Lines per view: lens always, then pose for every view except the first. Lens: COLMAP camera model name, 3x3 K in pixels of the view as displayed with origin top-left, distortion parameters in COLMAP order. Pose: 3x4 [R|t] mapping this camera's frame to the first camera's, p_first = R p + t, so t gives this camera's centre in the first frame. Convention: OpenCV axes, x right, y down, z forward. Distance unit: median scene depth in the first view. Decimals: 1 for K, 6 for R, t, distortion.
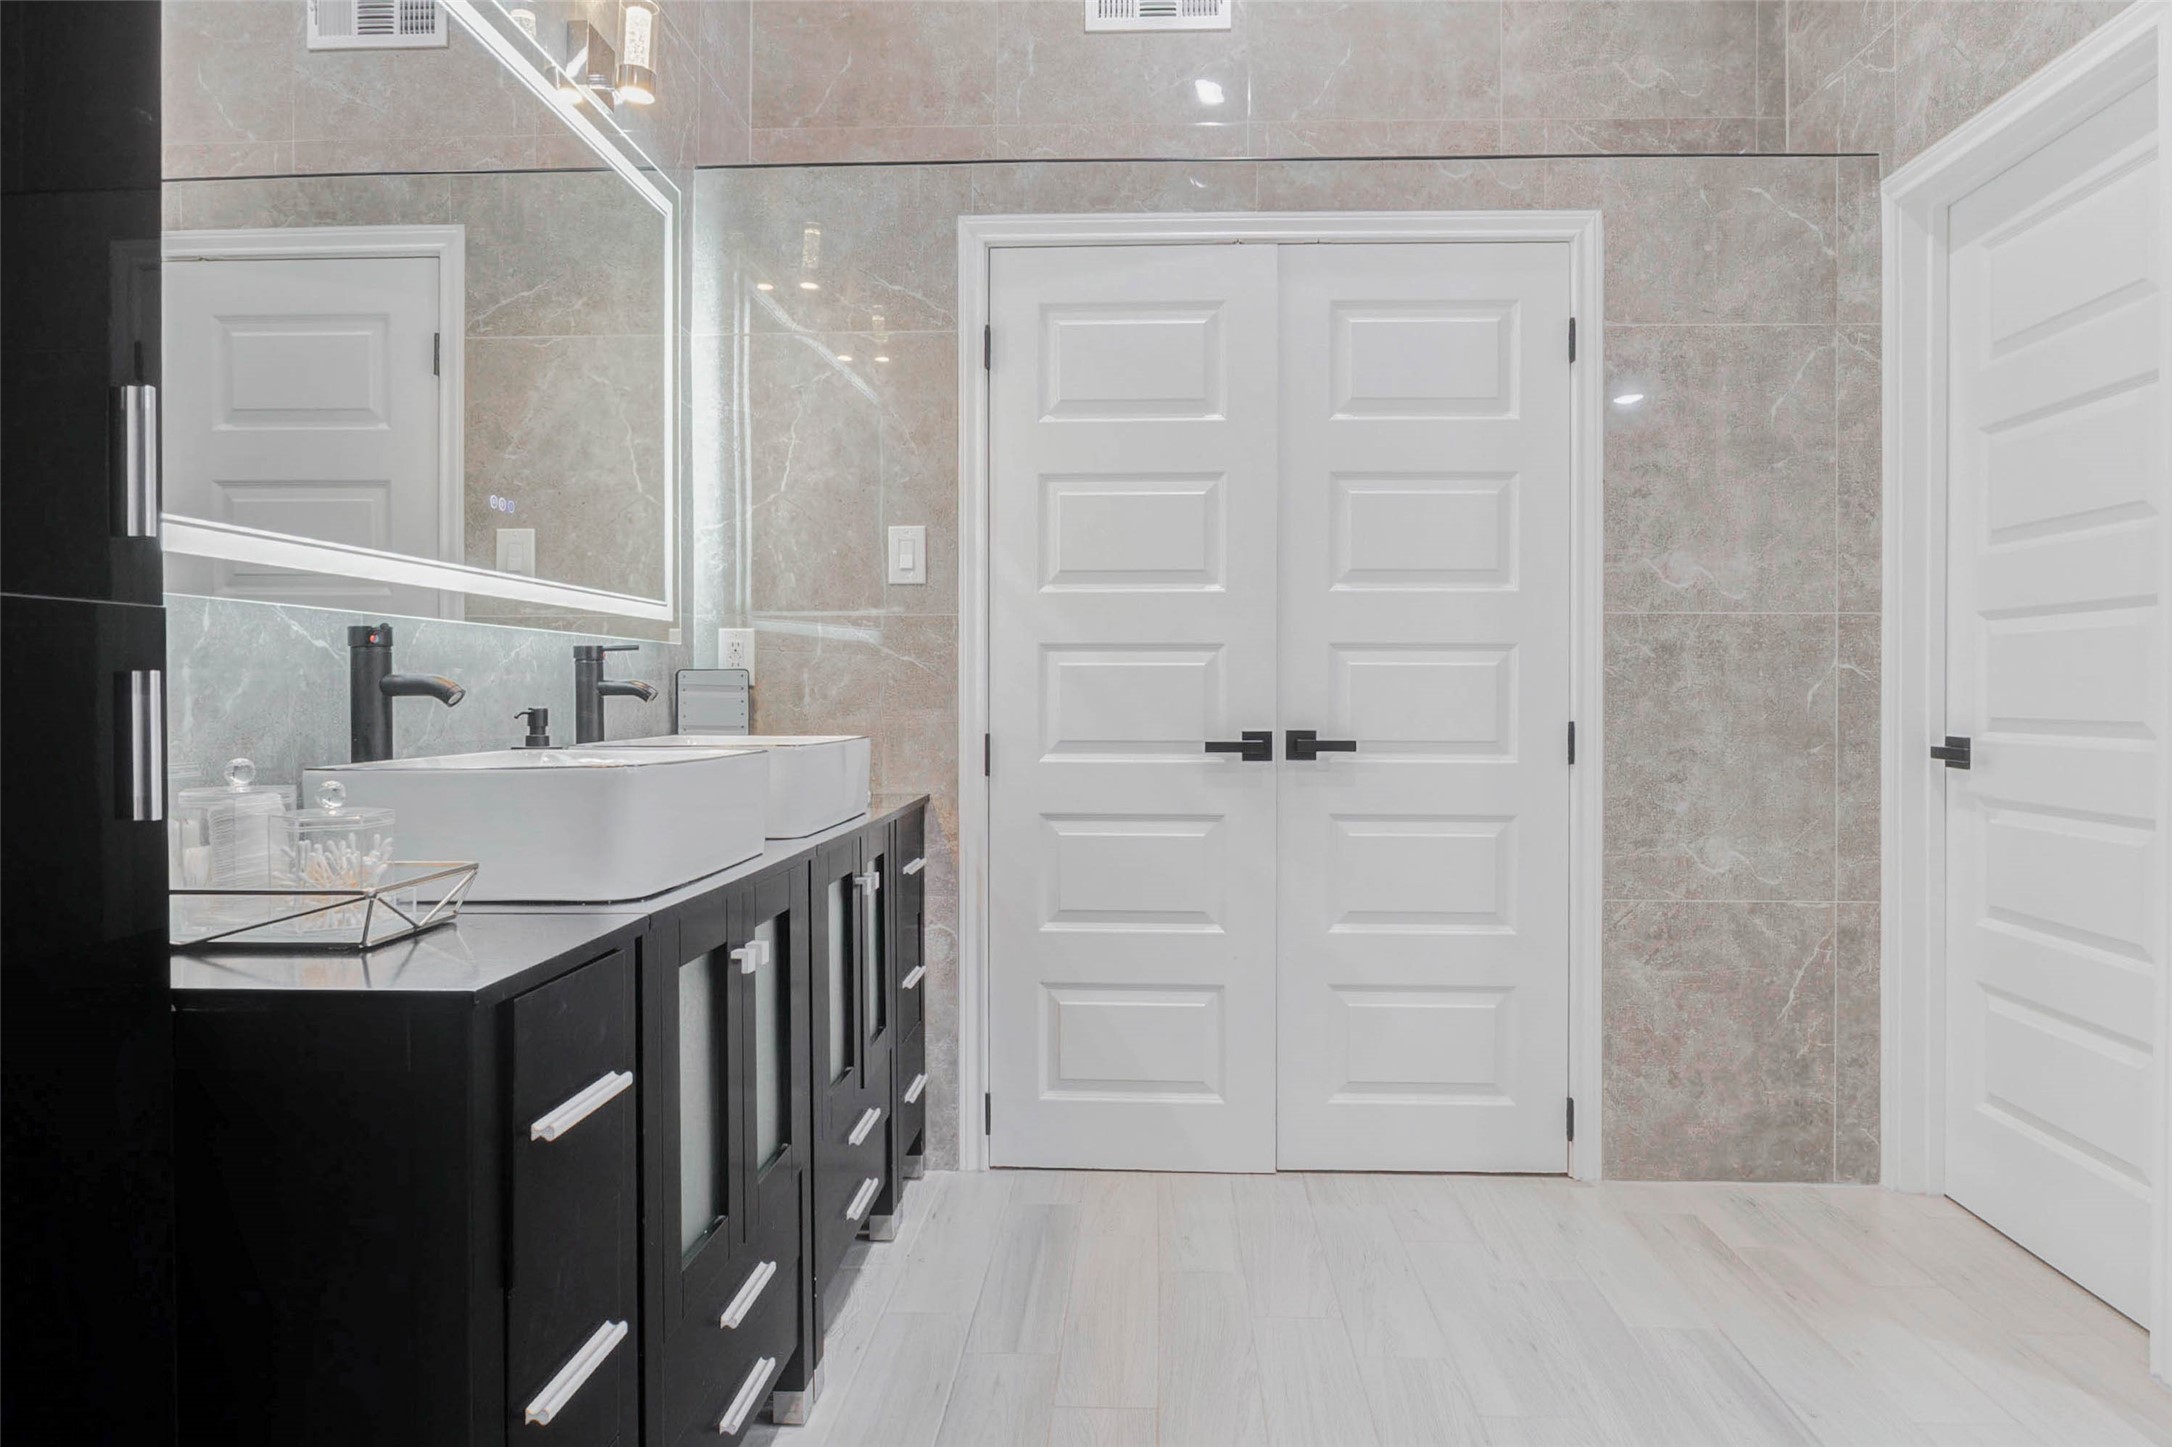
lens RADIAL K [[1354.6, 0, 1110.4], [0, 1354.6, 687.9], [0, 0, 1]] dist [-0.009766, -0.002505]
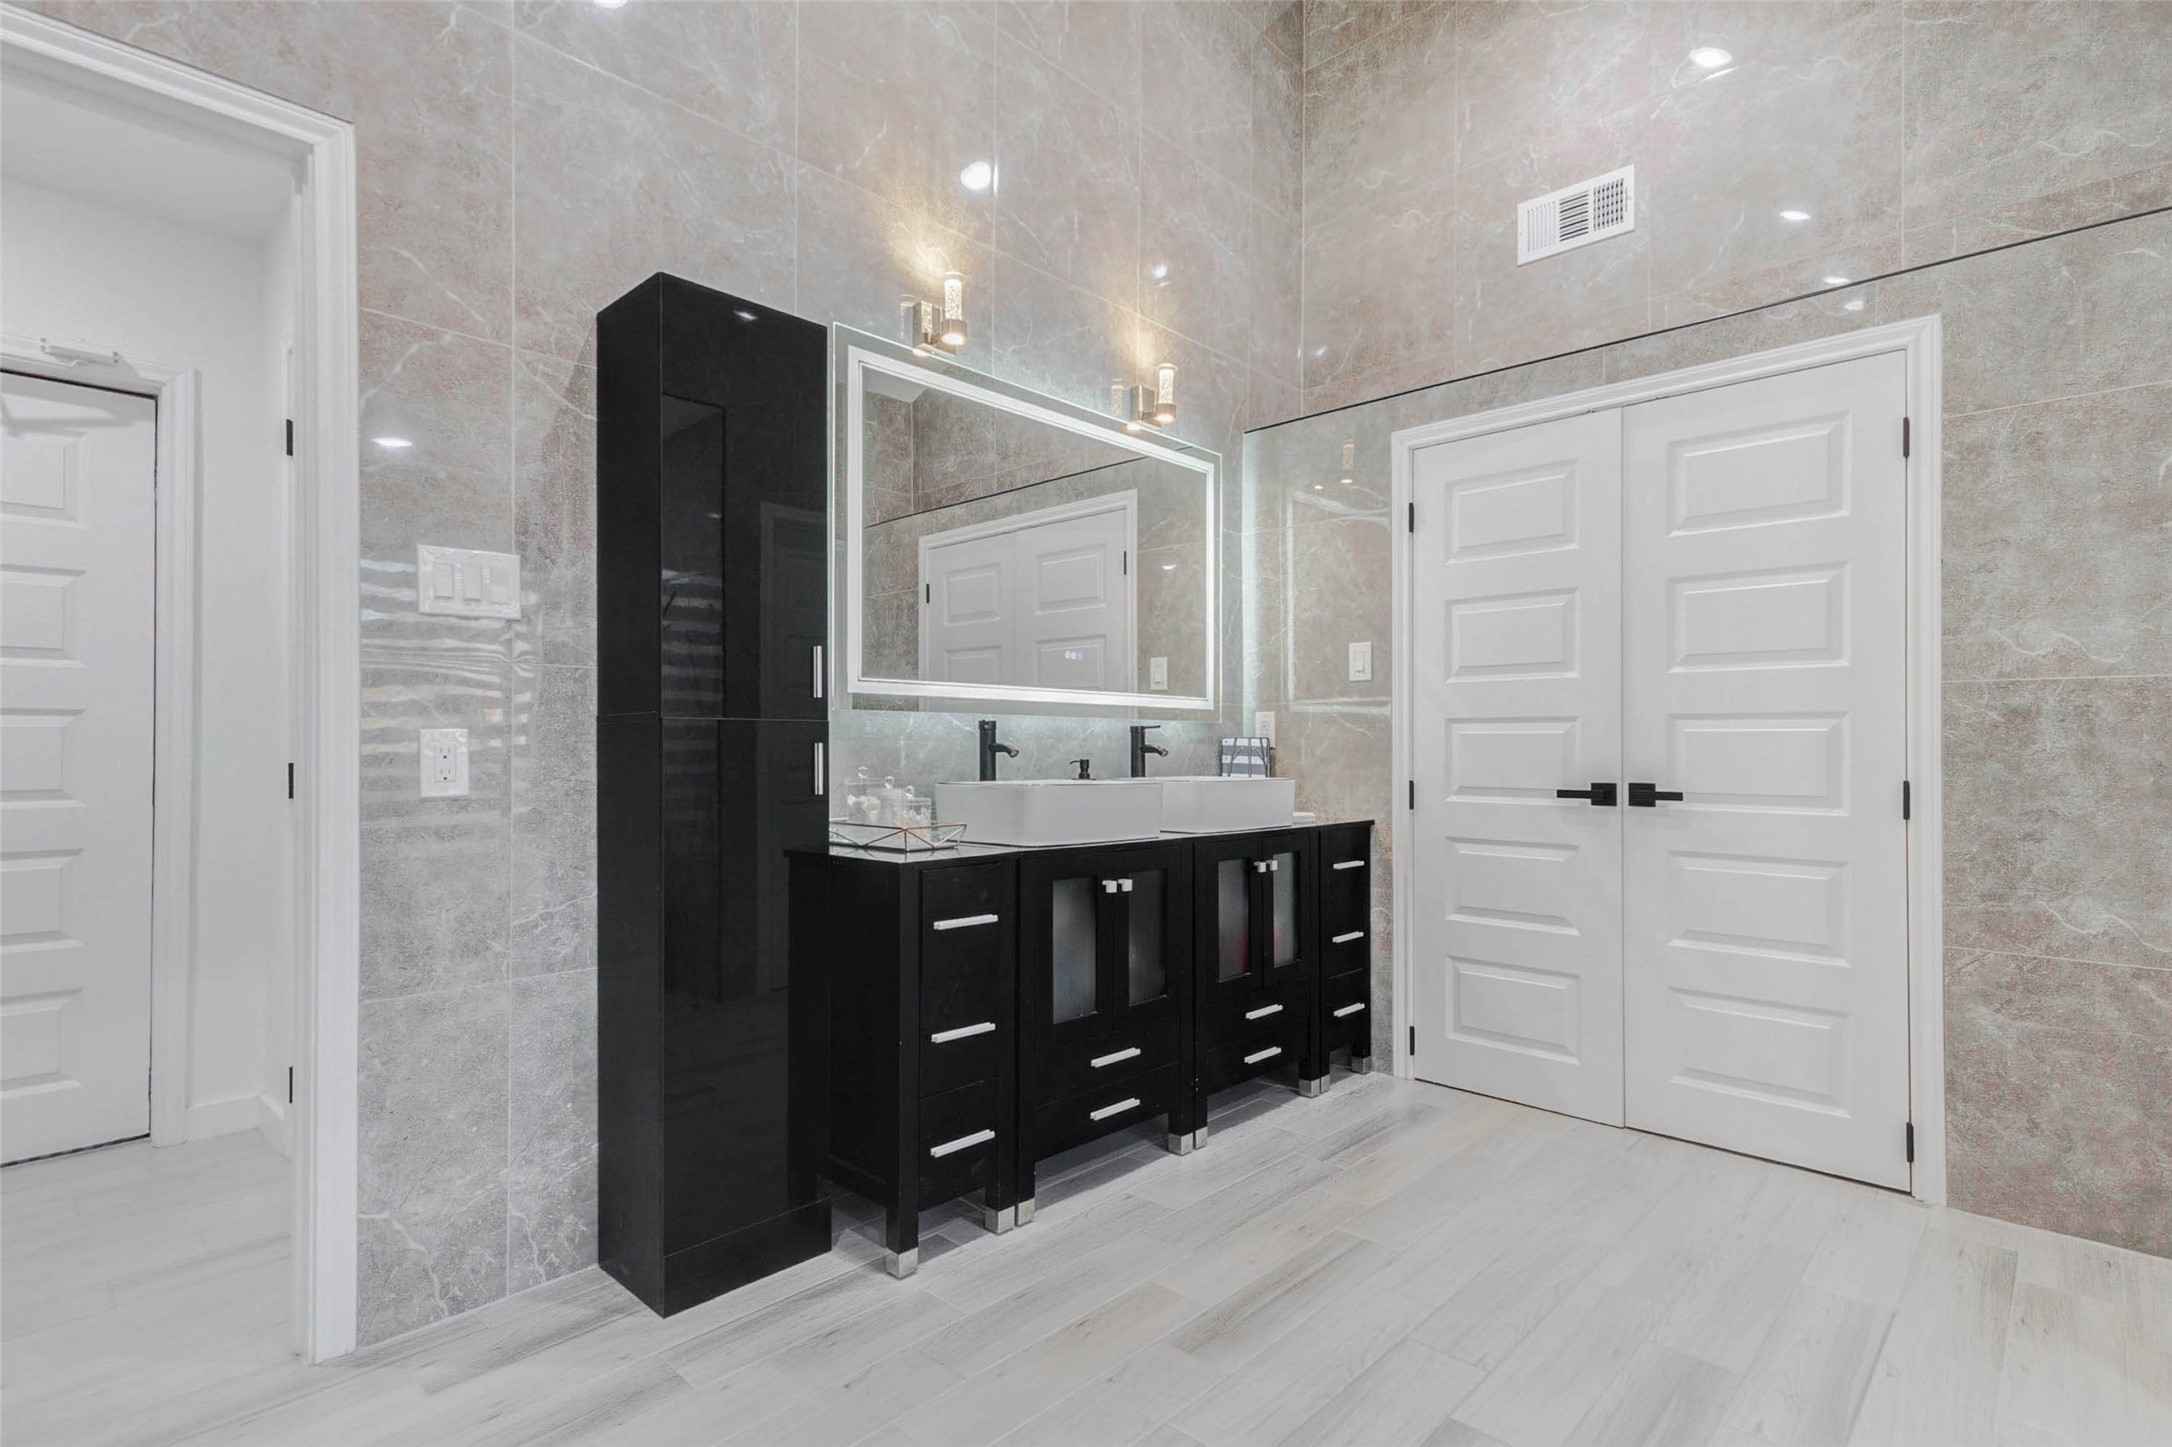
lens RADIAL K [[1059.4, 0, 1039.2], [0, 1059.4, 731.1], [0, 0, 1]] dist [0.007897, 0.001415]
pose [[0.734689, -0.009422, -0.678339, 0.407632], [-0.001309, 0.999882, -0.015305, -0.001698], [0.678403, 0.012133, 0.734590, -0.122632]]
